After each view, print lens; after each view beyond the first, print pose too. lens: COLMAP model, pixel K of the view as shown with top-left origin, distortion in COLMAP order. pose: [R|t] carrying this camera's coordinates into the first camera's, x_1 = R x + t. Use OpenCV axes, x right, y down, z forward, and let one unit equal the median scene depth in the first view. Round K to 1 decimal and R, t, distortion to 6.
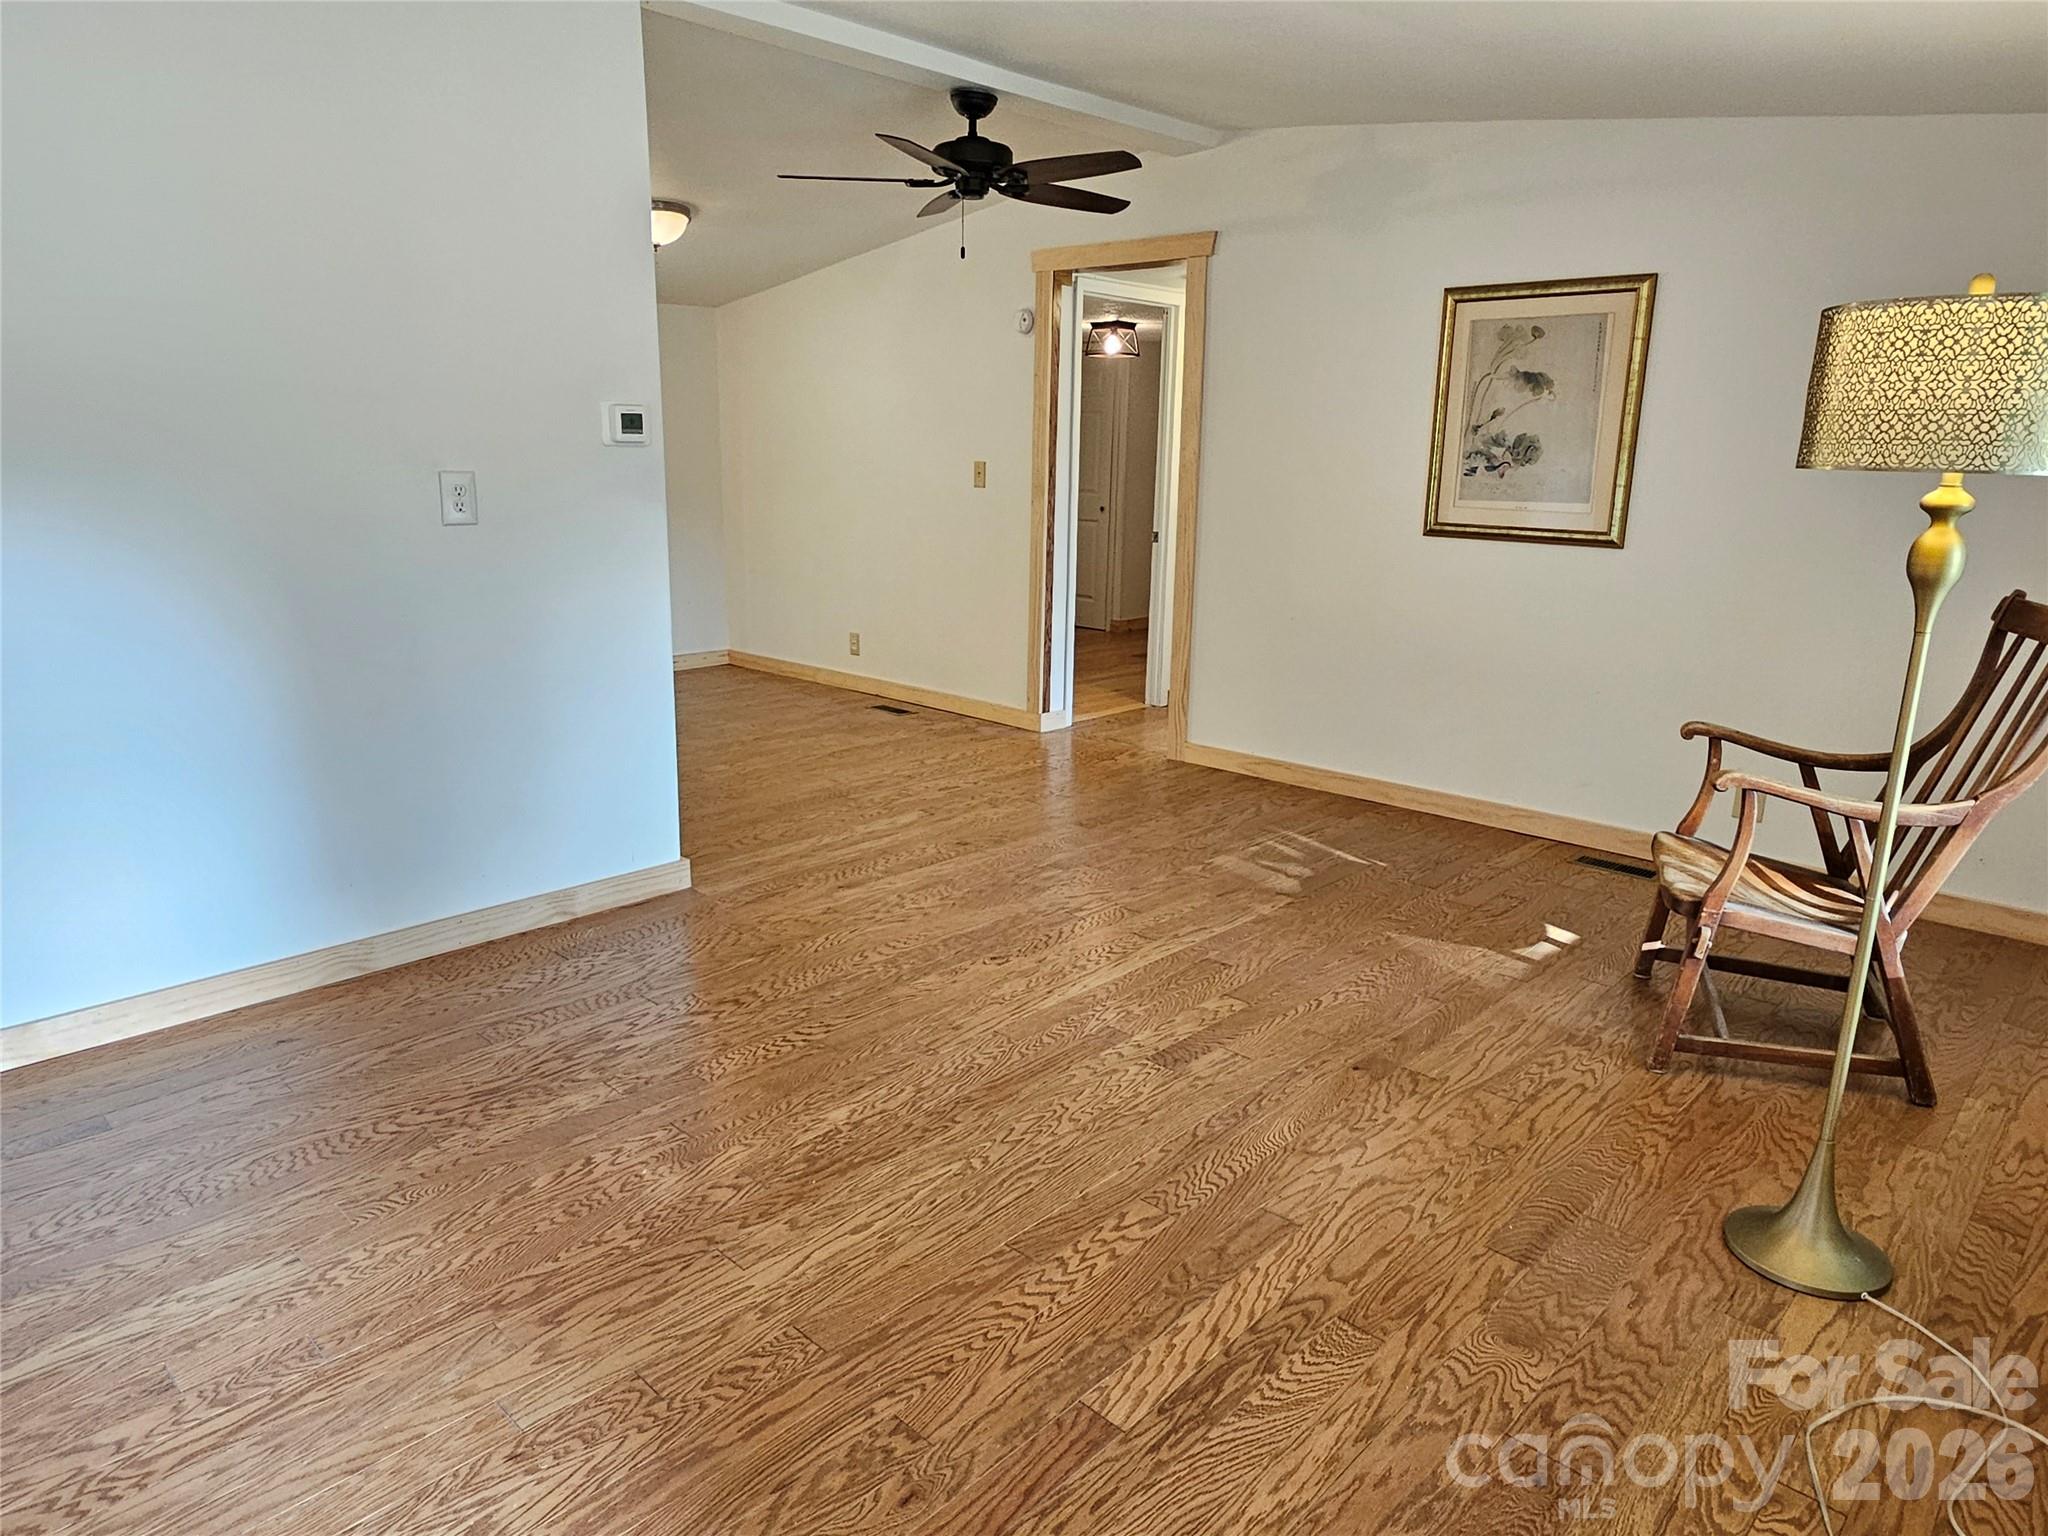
lens RADIAL K [[1317.8, 0, 1024.0], [0, 1317.8, 768.0], [0, 0, 1]] dist [0.023476, 0.000165]
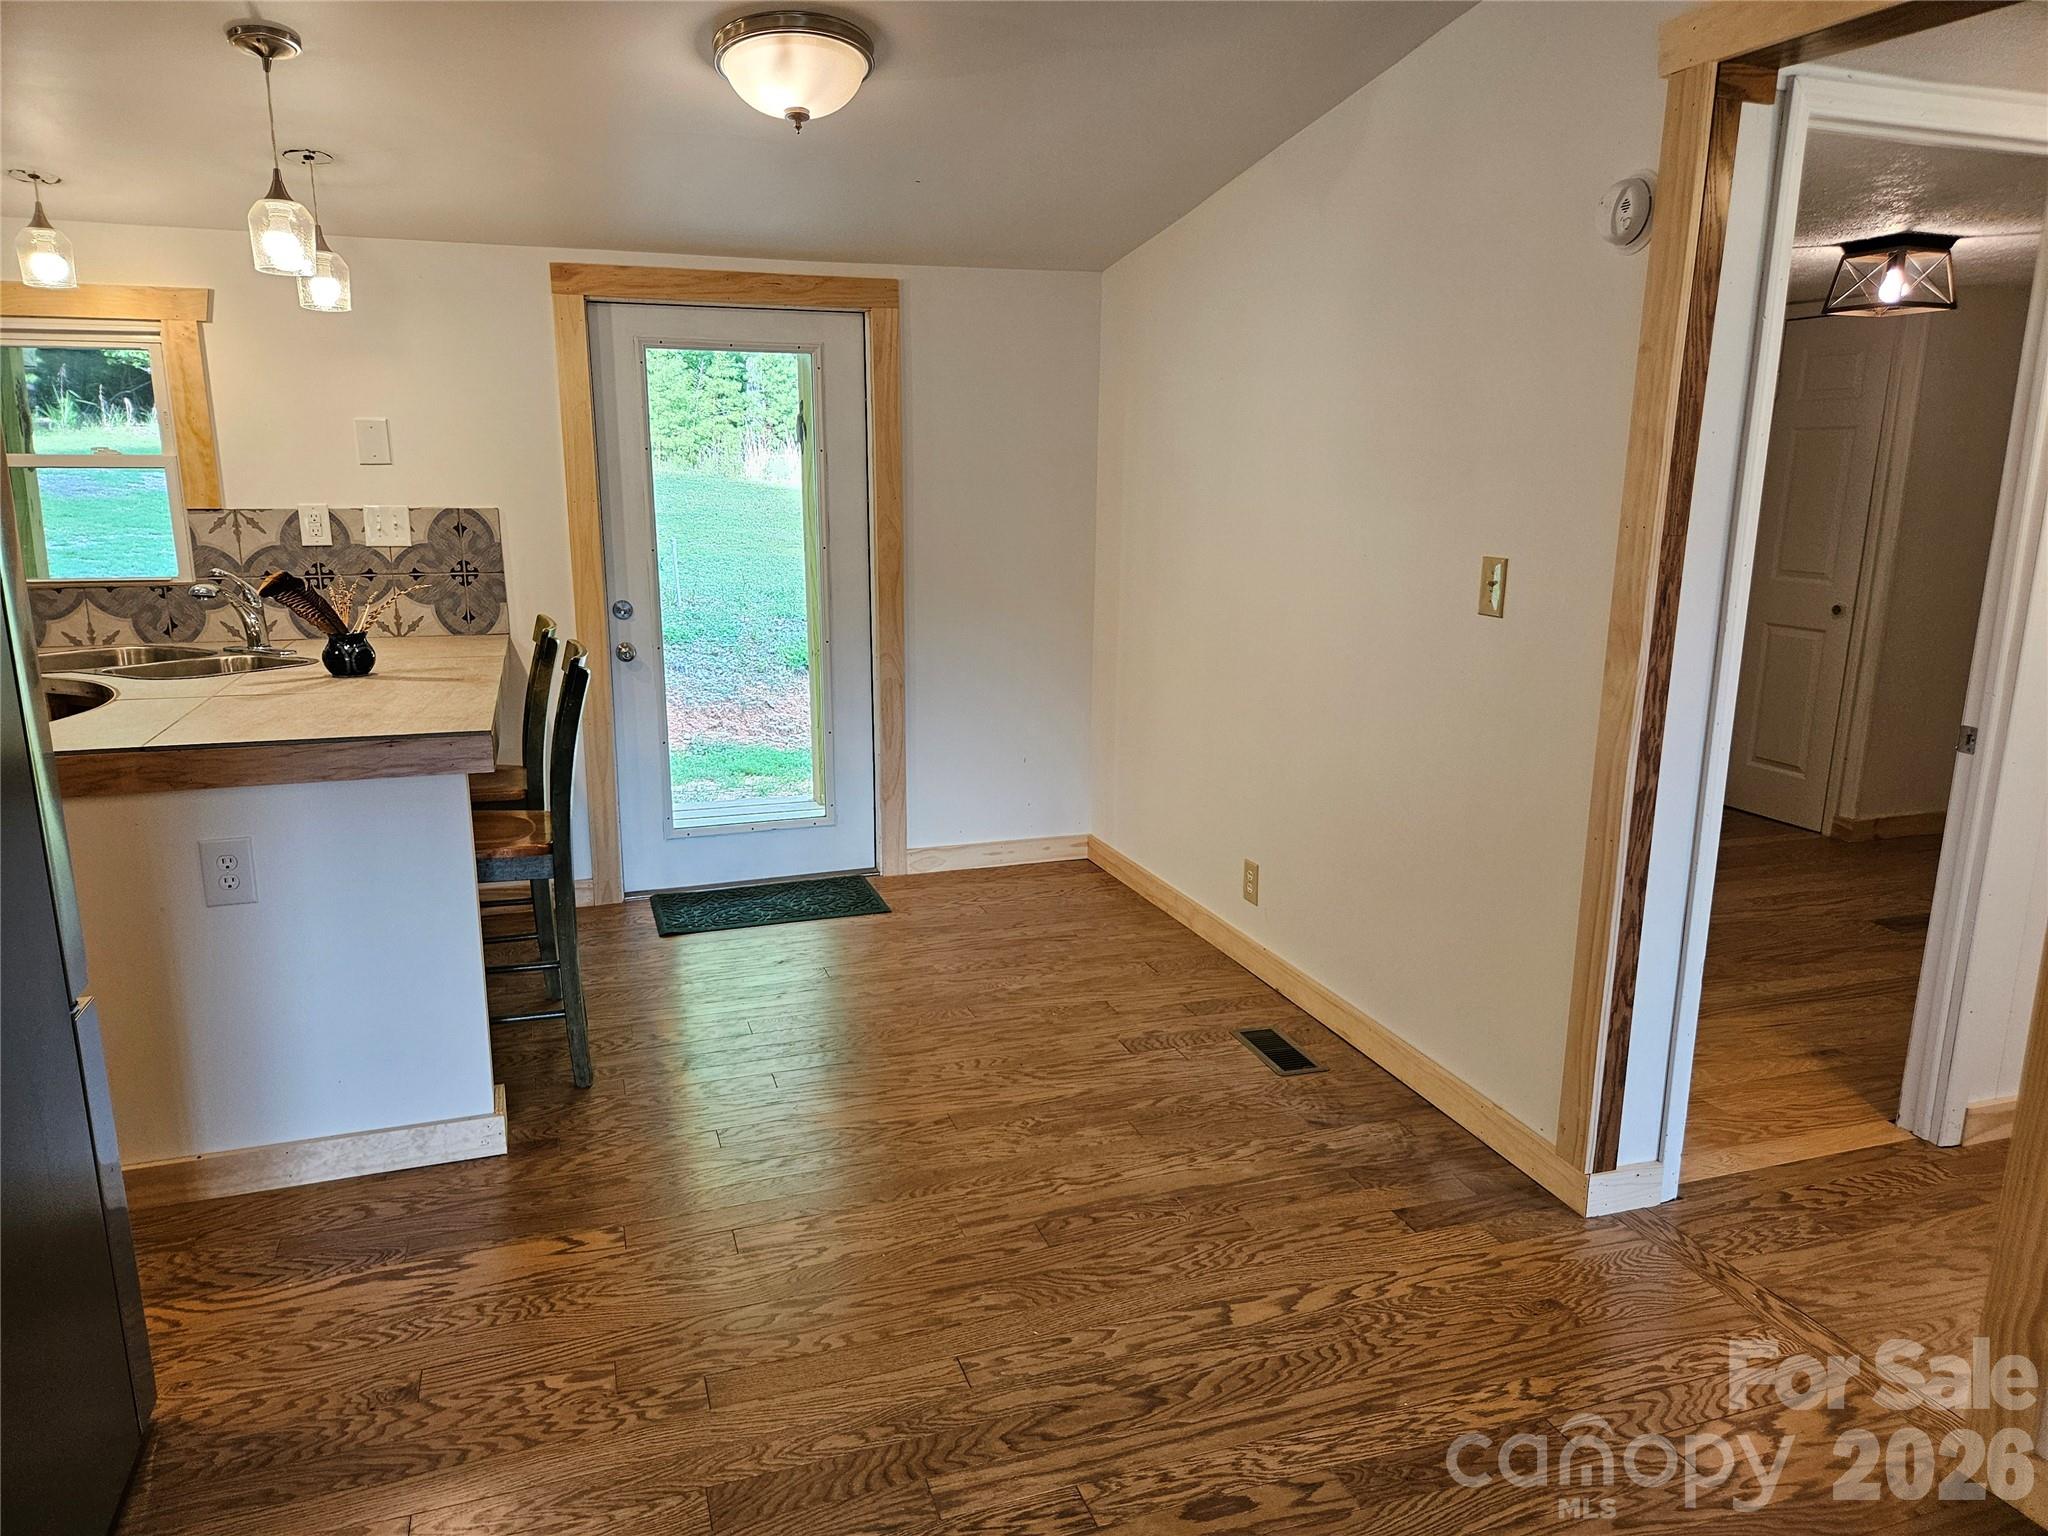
lens RADIAL K [[1361.8, 0, 1024.0], [0, 1361.8, 768.0], [0, 0, 1]] dist [0.057818, -0.049283]
pose [[0.886924, 0.089147, -0.453231, 0.039096], [-0.099086, 0.995077, 0.001824, -0.147391], [0.451162, 0.043291, 0.891391, 0.526356]]
